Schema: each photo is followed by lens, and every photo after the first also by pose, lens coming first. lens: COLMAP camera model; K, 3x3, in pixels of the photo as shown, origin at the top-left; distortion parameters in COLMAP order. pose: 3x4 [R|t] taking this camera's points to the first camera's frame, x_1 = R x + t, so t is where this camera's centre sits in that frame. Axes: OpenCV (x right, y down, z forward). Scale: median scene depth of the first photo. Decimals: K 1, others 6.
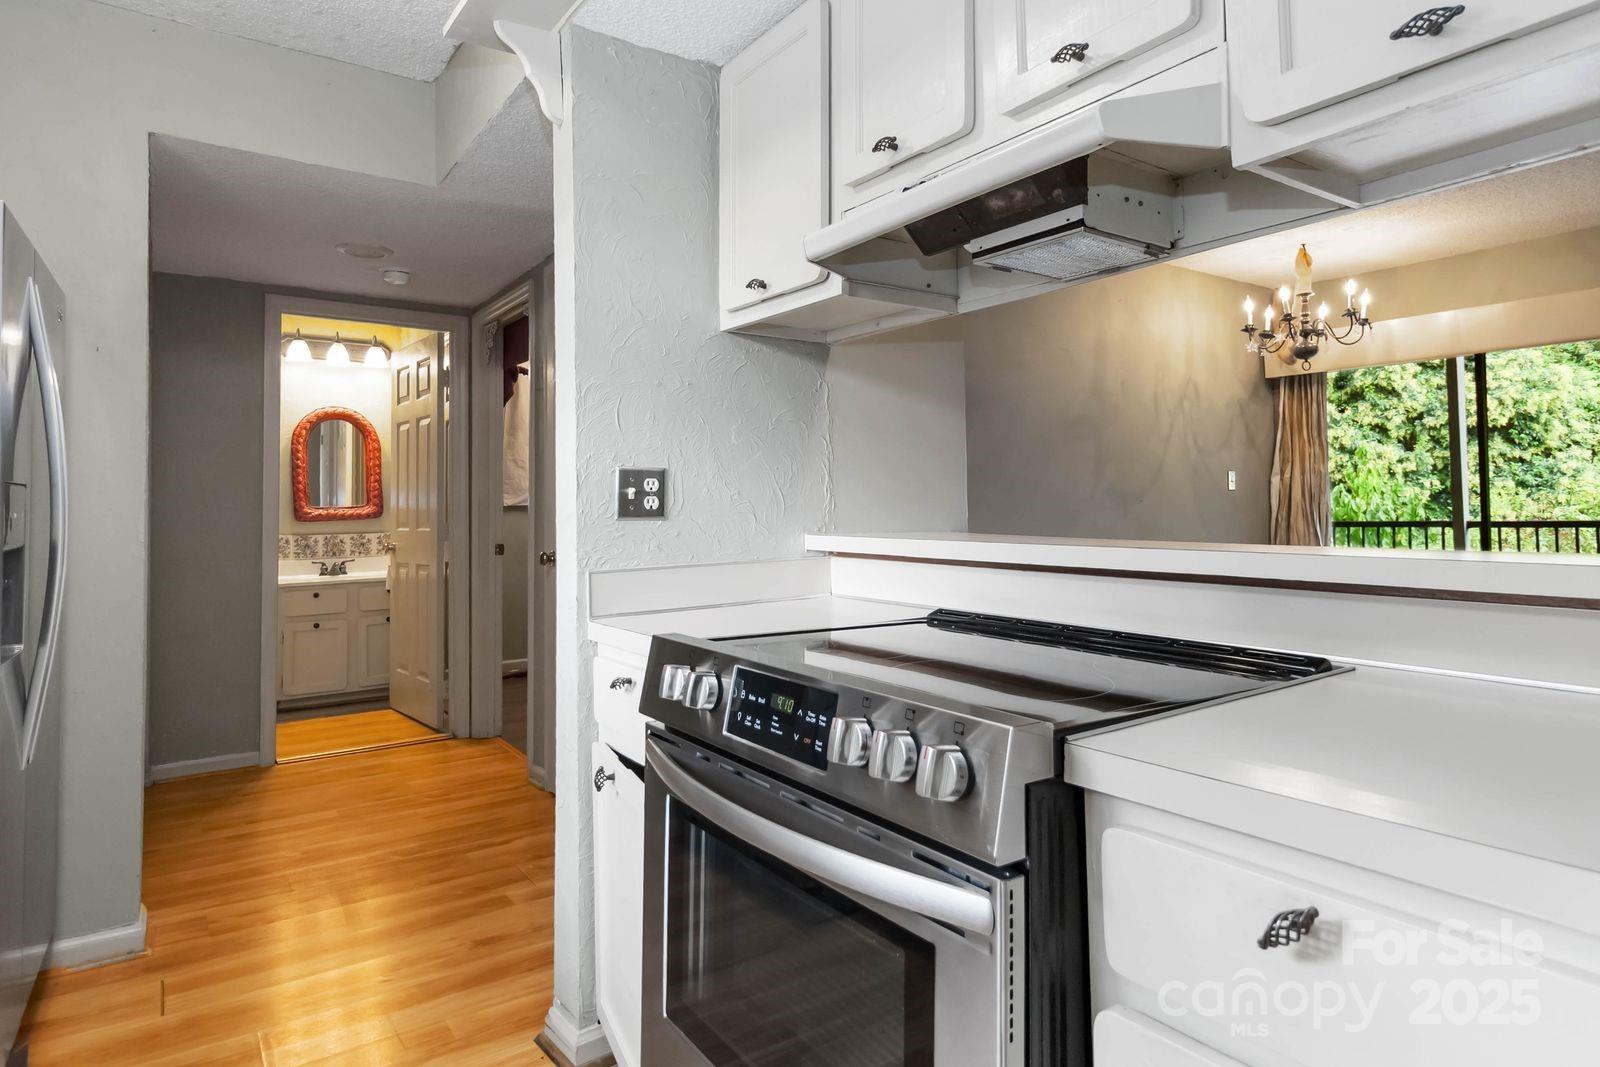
lens RADIAL K [[903.6, 0, 787.6], [0, 903.6, 474.1], [0, 0, 1]] dist [-0.002119, 0.004318]
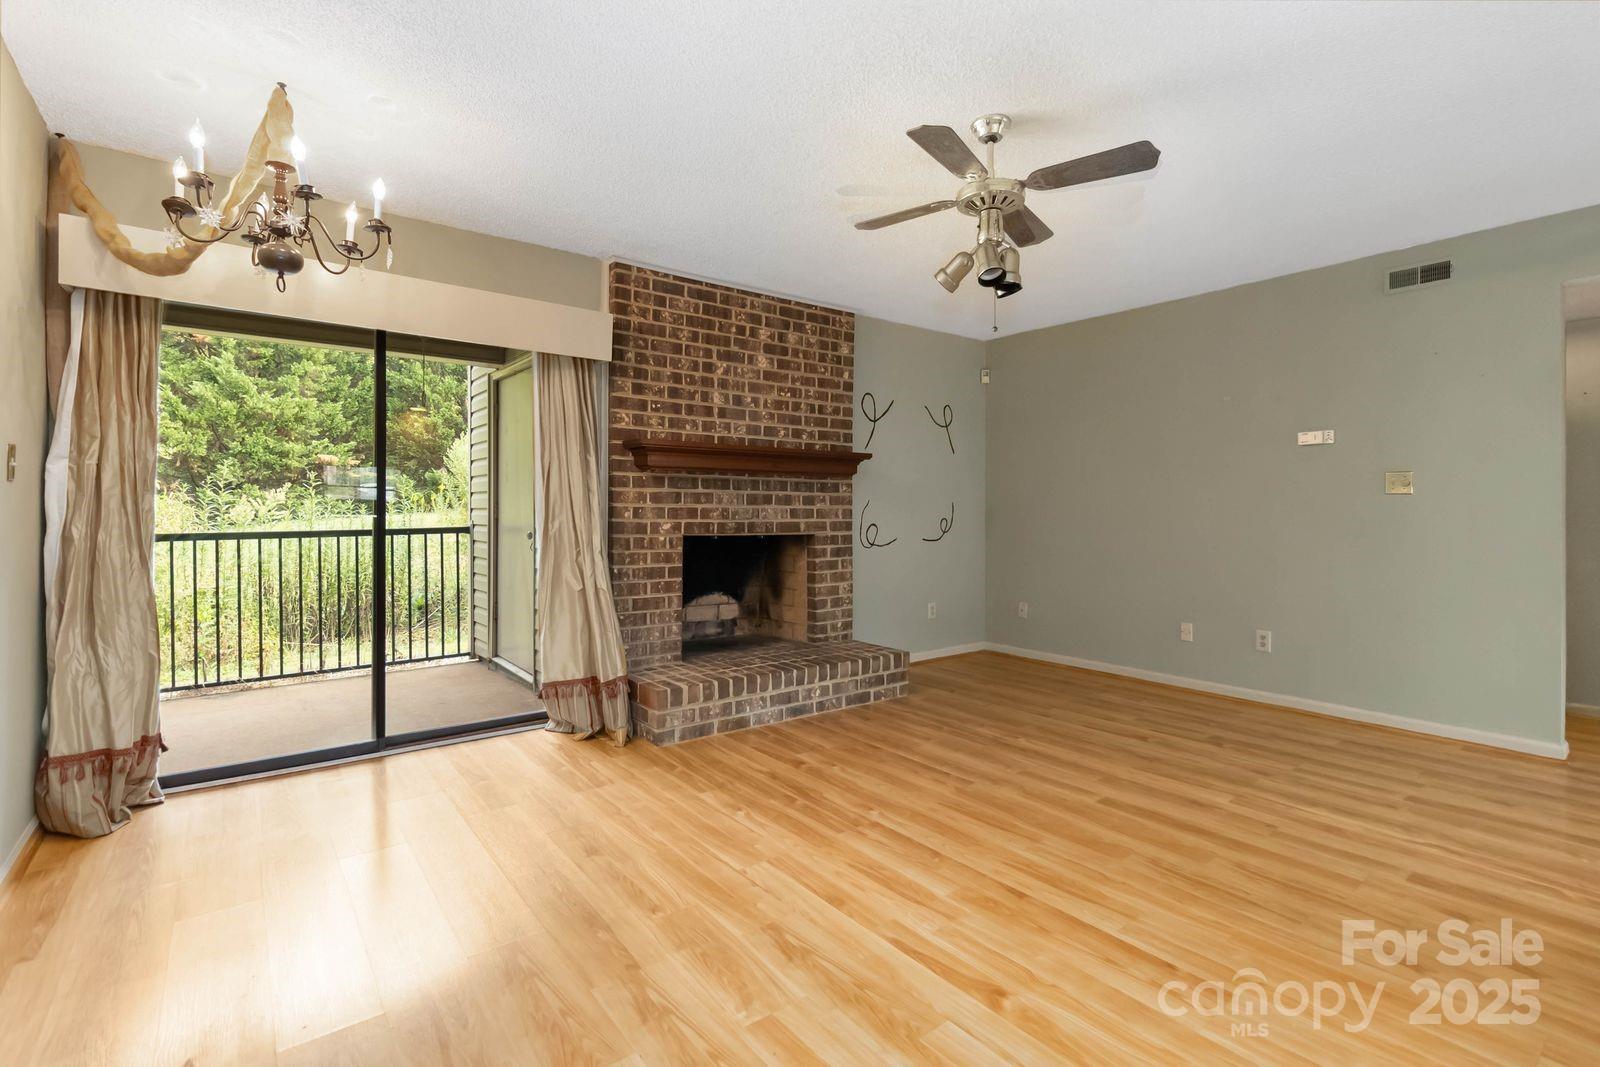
lens RADIAL K [[741.4, 0, 801.3], [0, 741.4, 505.2], [0, 0, 1]] dist [-0.000670, -0.000445]
pose [[-0.064346, 0.020185, 0.997723, 0.048993], [-0.035830, 0.999104, -0.022524, 0.025386], [-0.997284, -0.037198, -0.063565, 0.608899]]
